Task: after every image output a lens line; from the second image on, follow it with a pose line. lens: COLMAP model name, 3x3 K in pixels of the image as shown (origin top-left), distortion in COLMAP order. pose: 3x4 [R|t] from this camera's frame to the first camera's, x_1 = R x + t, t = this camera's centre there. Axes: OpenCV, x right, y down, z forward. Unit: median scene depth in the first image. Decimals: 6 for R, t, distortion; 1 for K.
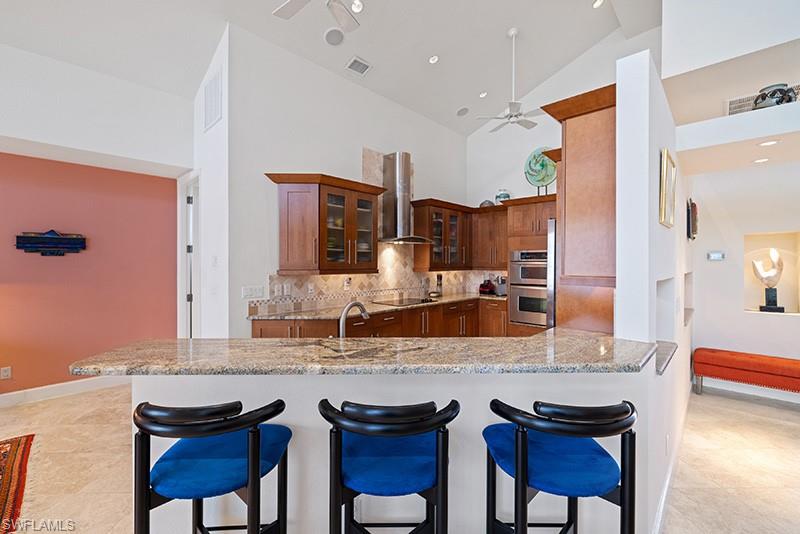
lens RADIAL K [[336.8, 0, 387.3], [0, 336.8, 260.0], [0, 0, 1]] dist [0.002949, 0.000170]
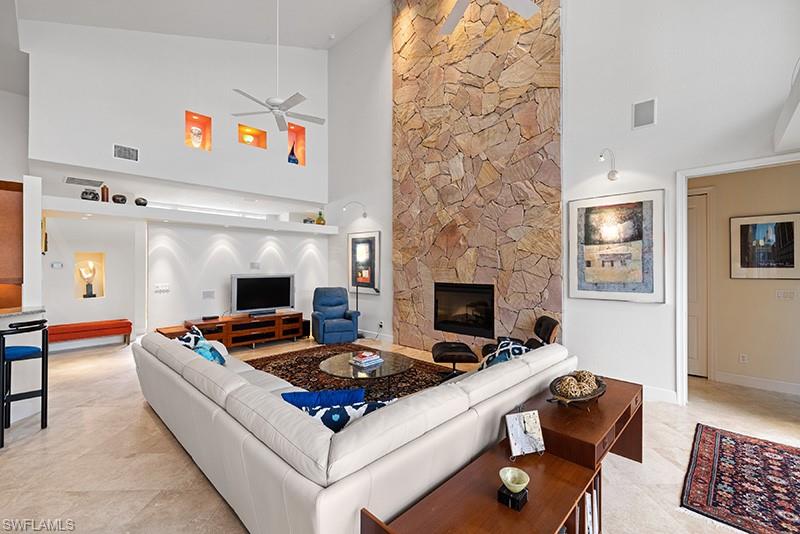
lens RADIAL K [[336.8, 0, 396.5], [0, 336.8, 266.6], [0, 0, 1]] dist [0.002949, 0.000170]
pose [[-0.021949, 0.000149, 0.999759, -0.587068], [-0.002067, 0.999998, -0.000194, -0.008837], [-0.999757, -0.002071, -0.021949, -0.499086]]
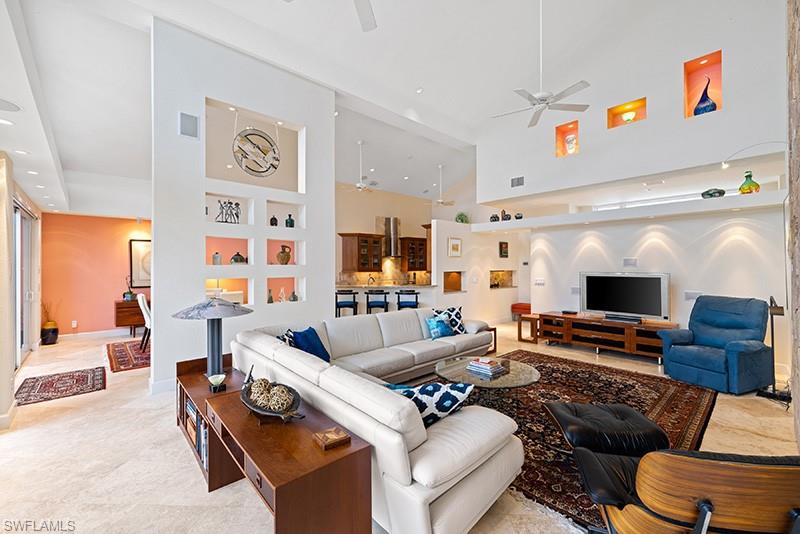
lens RADIAL K [[336.8, 0, 395.7], [0, 336.8, 265.2], [0, 0, 1]] dist [0.002949, 0.000170]
pose [[0.999212, -0.006172, -0.039196, 0.152913], [0.006281, 0.999977, 0.002665, -0.011201], [0.039178, -0.002909, 0.999228, -1.293010]]
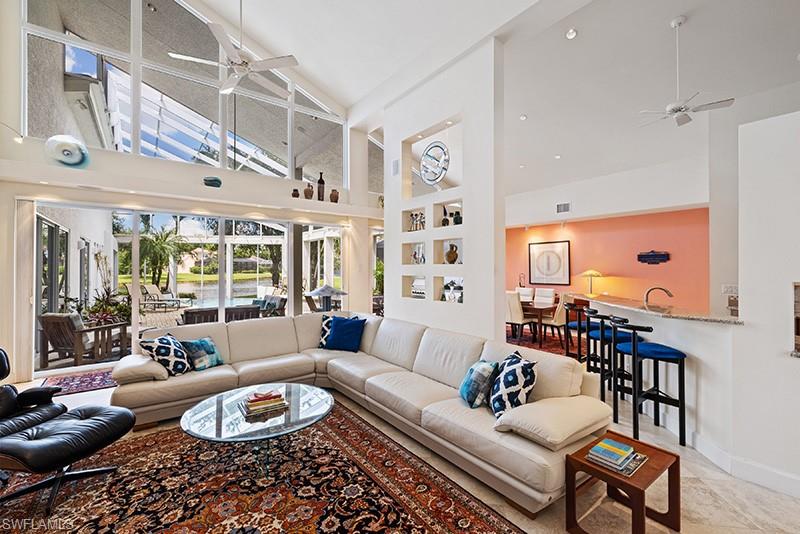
lens RADIAL K [[336.8, 0, 394.8], [0, 336.8, 266.4], [0, 0, 1]] dist [0.002949, 0.000170]
pose [[-0.143346, -0.006944, -0.989648, 0.925452], [0.007054, 0.999943, -0.008038, 0.004168], [0.989648, -0.008133, -0.143288, -0.106803]]
